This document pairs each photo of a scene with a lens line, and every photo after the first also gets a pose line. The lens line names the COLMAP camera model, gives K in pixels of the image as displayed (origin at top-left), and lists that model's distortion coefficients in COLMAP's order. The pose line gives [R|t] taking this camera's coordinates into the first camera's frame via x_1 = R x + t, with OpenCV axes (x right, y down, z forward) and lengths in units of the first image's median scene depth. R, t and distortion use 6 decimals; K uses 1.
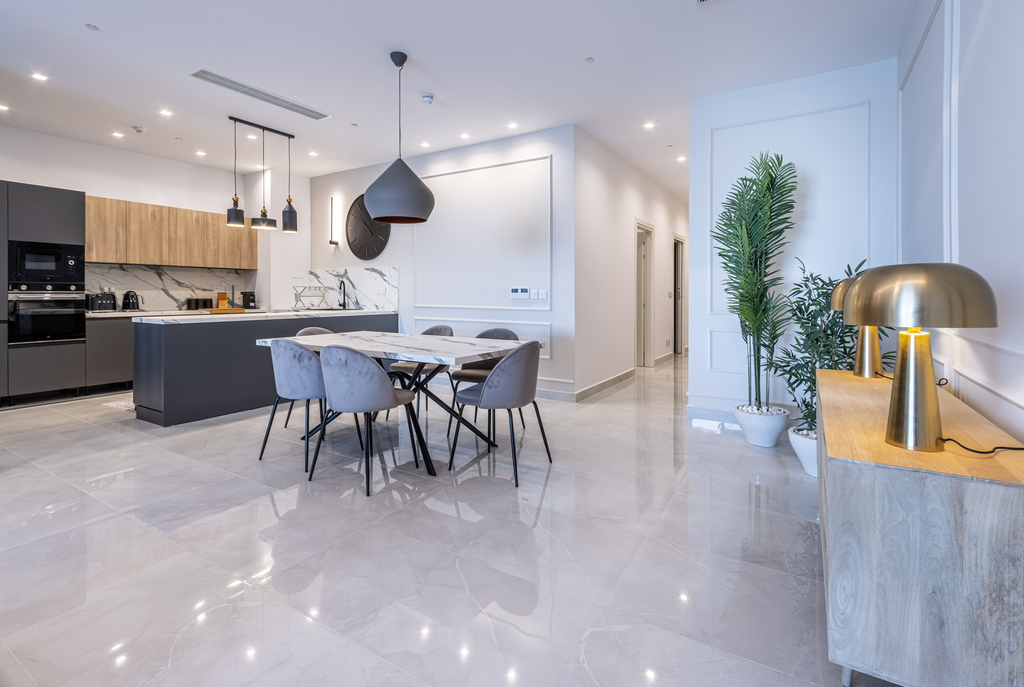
lens RADIAL K [[478.5, 0, 515.5], [0, 478.5, 296.6], [0, 0, 1]] dist [0.000124, -0.000117]
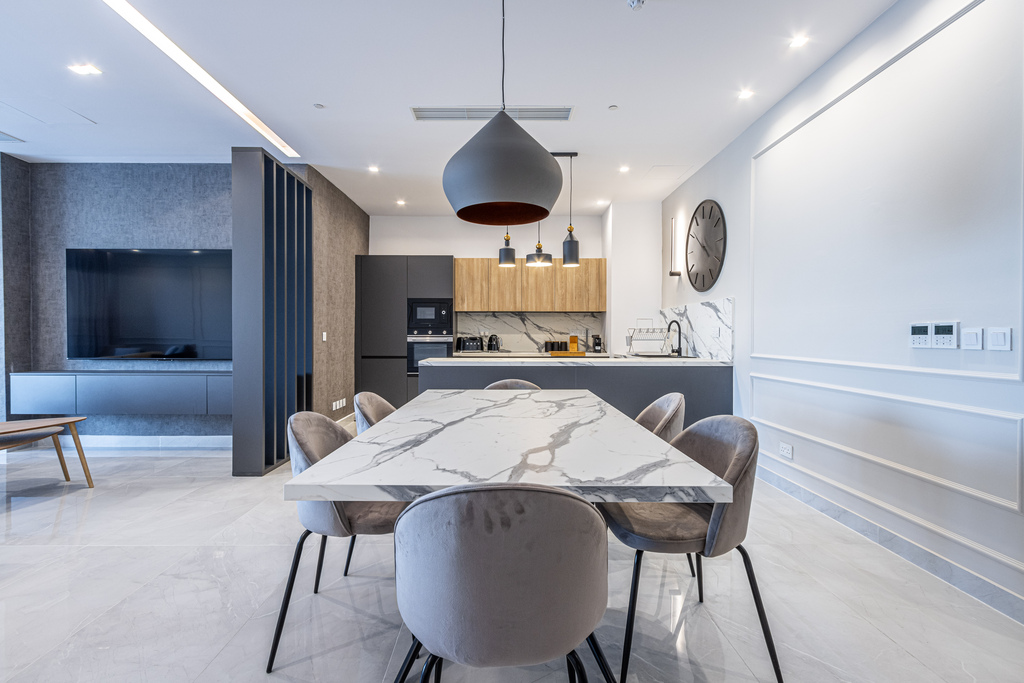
lens RADIAL K [[451.5, 0, 509.0], [0, 451.5, 339.5], [0, 0, 1]] dist [0.002638, 0.000503]
pose [[0.517395, 0.004935, -0.855732, 0.149401], [-0.004538, 0.999985, 0.003023, -0.003095], [0.855734, 0.002320, 0.517410, 0.425307]]
